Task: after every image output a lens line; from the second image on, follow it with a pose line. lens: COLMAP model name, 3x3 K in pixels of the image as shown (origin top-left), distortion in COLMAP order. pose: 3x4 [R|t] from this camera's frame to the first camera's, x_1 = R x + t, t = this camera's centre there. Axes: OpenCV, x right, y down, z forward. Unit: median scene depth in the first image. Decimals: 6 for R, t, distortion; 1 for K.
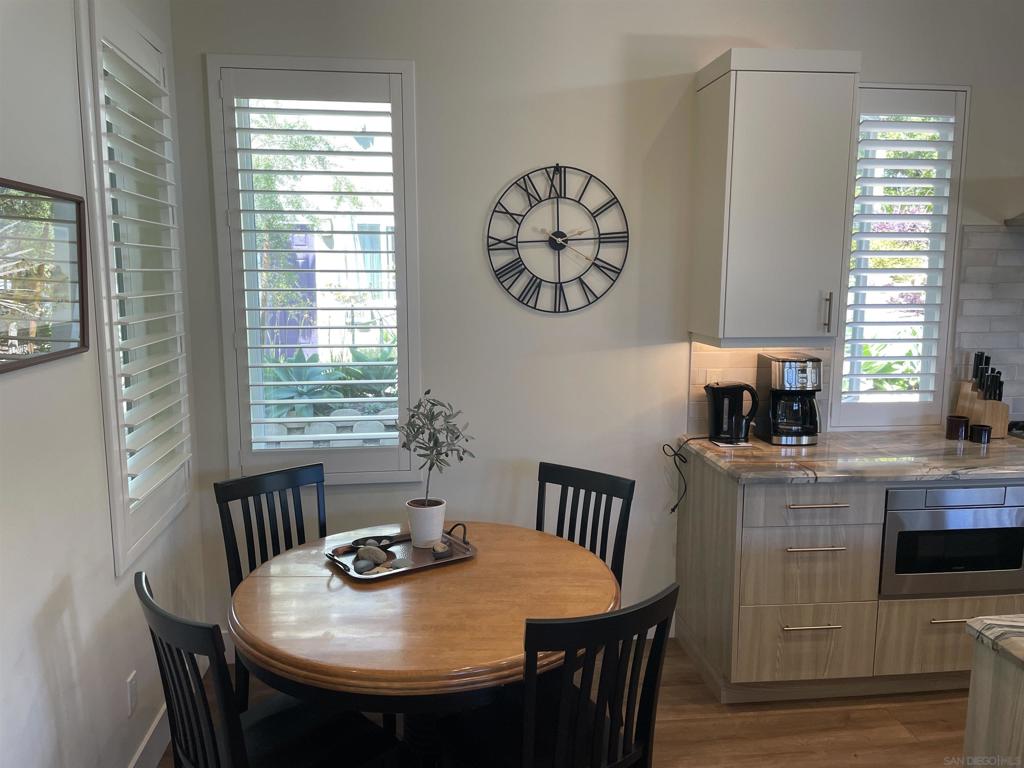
lens RADIAL K [[766.5, 0, 508.7], [0, 766.5, 380.9], [0, 0, 1]] dist [0.102705, -0.131465]
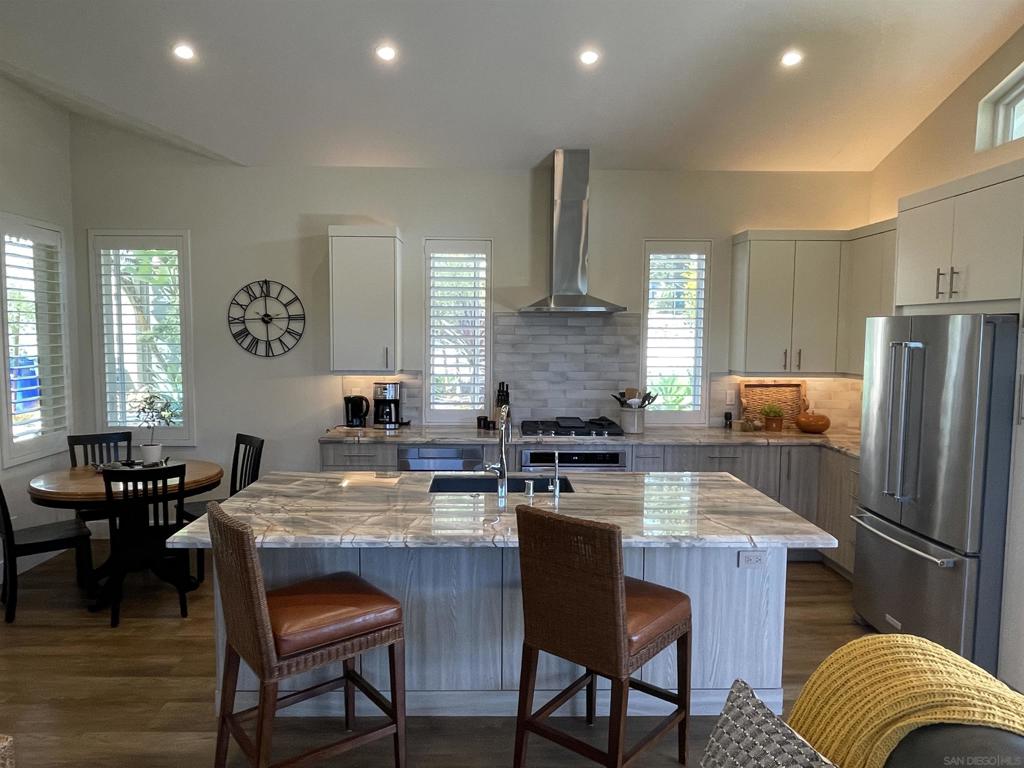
lens RADIAL K [[688.4, 0, 512.0], [0, 688.4, 384.0], [0, 0, 1]] dist [0.004221, -0.003666]
pose [[0.996333, 0.011853, -0.084738, 0.799166], [-0.017633, 0.997543, -0.067796, 0.080294], [0.083726, 0.069041, 0.994094, -0.611021]]
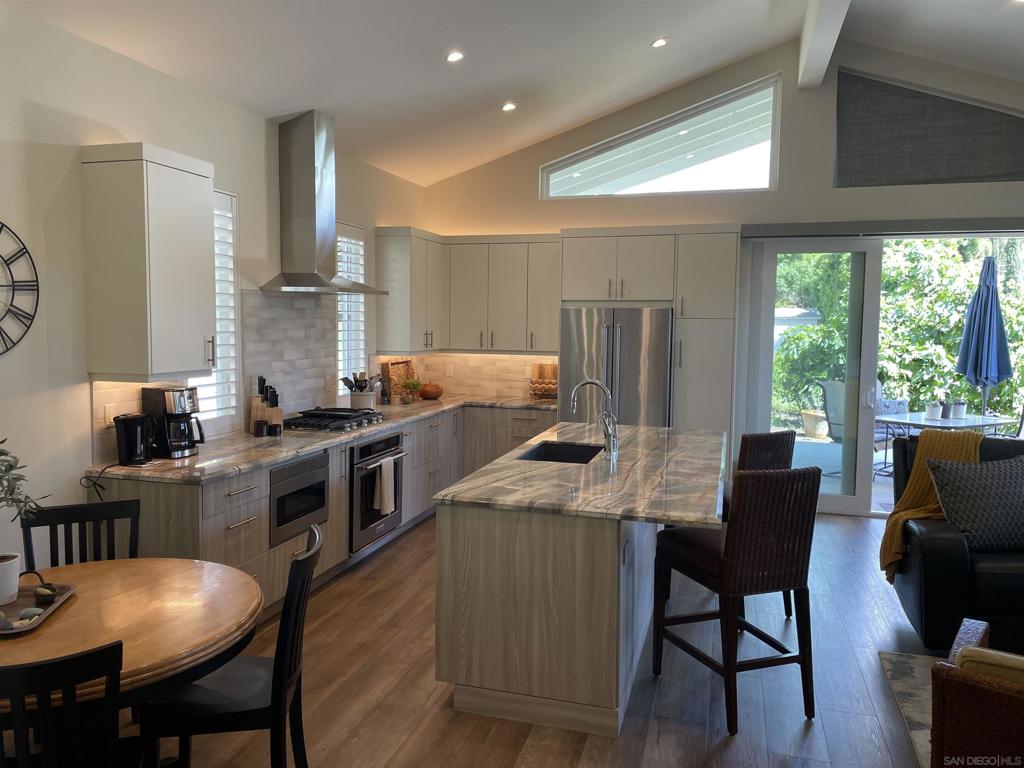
lens RADIAL K [[766.5, 0, 508.7], [0, 766.5, 380.9], [0, 0, 1]] dist [0.102705, -0.131465]
pose [[0.383873, -0.067969, 0.920881, -0.585993], [0.119617, 0.992544, 0.023395, -0.006420], [-0.915606, 0.101173, 0.389141, 0.013123]]
